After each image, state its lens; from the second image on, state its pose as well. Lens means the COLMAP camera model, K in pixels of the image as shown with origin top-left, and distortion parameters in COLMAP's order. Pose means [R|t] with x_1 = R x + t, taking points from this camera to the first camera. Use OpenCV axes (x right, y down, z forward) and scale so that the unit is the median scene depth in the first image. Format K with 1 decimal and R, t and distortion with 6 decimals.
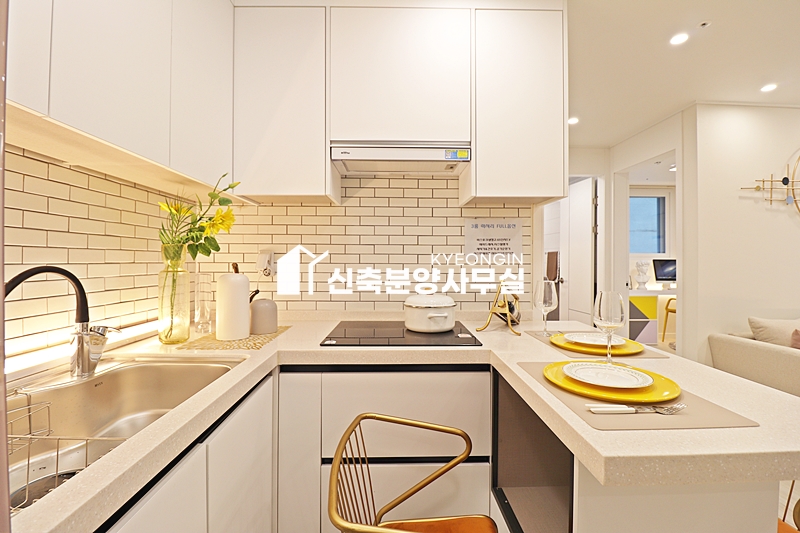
lens RADIAL K [[366.7, 0, 402.5], [0, 366.7, 260.0], [0, 0, 1]] dist [-0.000706, -0.015115]
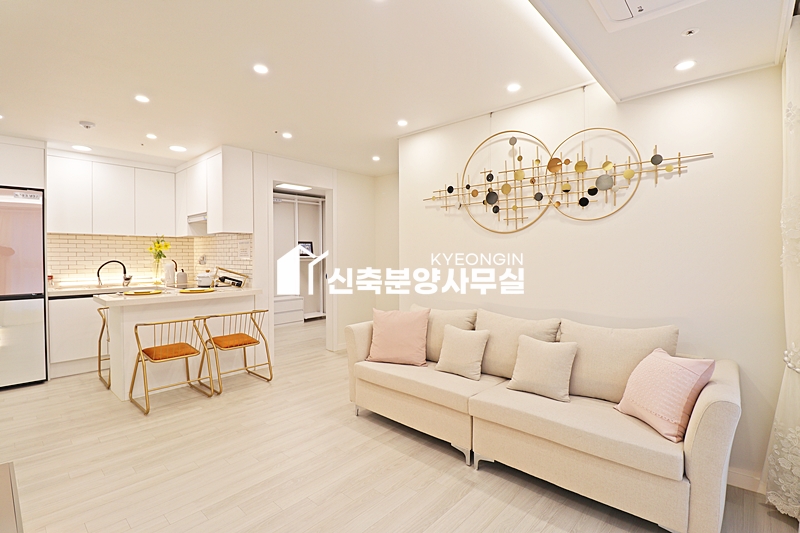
lens RADIAL K [[384.1, 0, 397.9], [0, 384.1, 260.3], [0, 0, 1]] dist [-0.000808, -0.000241]
pose [[0.715332, 0.003149, -0.698777, 2.400167], [0.004618, 0.999947, 0.009234, -0.009660], [0.698769, -0.009832, 0.715280, 0.017236]]
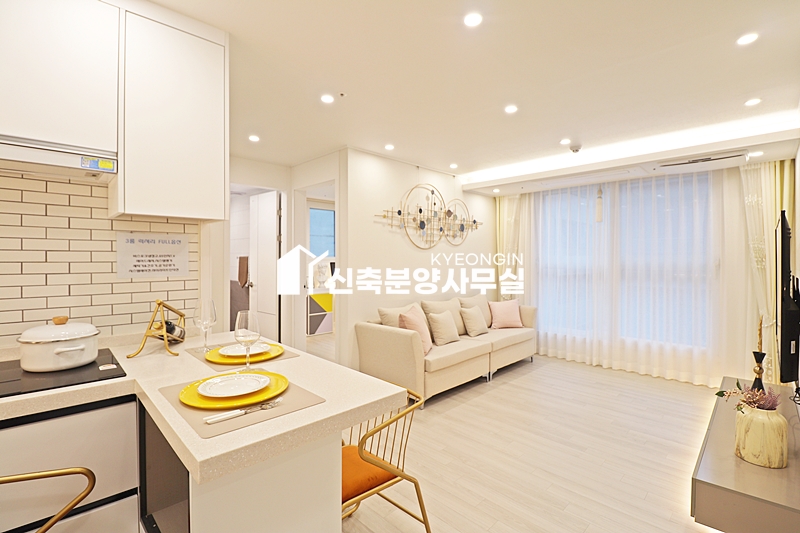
lens RADIAL K [[366.7, 0, 402.5], [0, 366.7, 260.0], [0, 0, 1]] dist [-0.000706, -0.015115]
pose [[0.725617, -0.005653, 0.688076, 0.063917], [-0.000392, 0.999963, 0.008629, -0.053284], [-0.688099, -0.006531, 0.725588, -0.124063]]
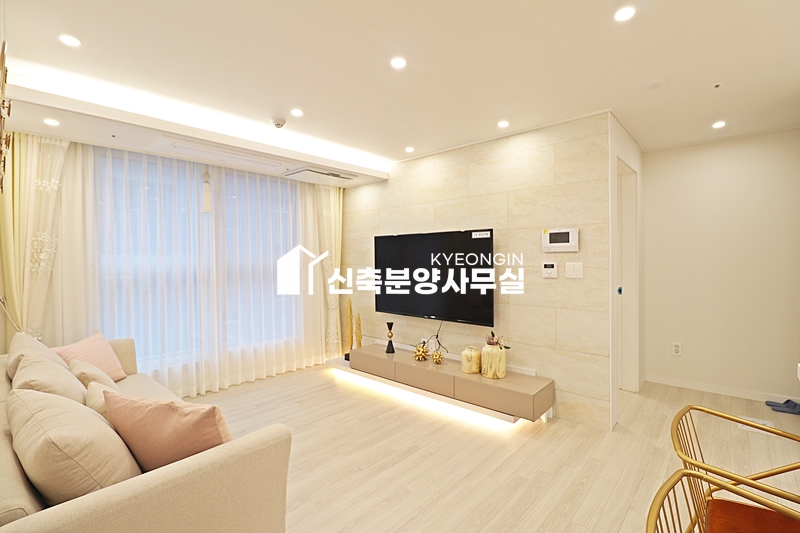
lens RADIAL K [[366.7, 0, 402.5], [0, 366.7, 260.0], [0, 0, 1]] dist [-0.000706, -0.015115]
pose [[-0.726857, -0.000786, 0.686788, 0.556363], [0.003170, 0.999985, 0.004499, -0.041180], [-0.686781, 0.005447, -0.726844, 1.321404]]
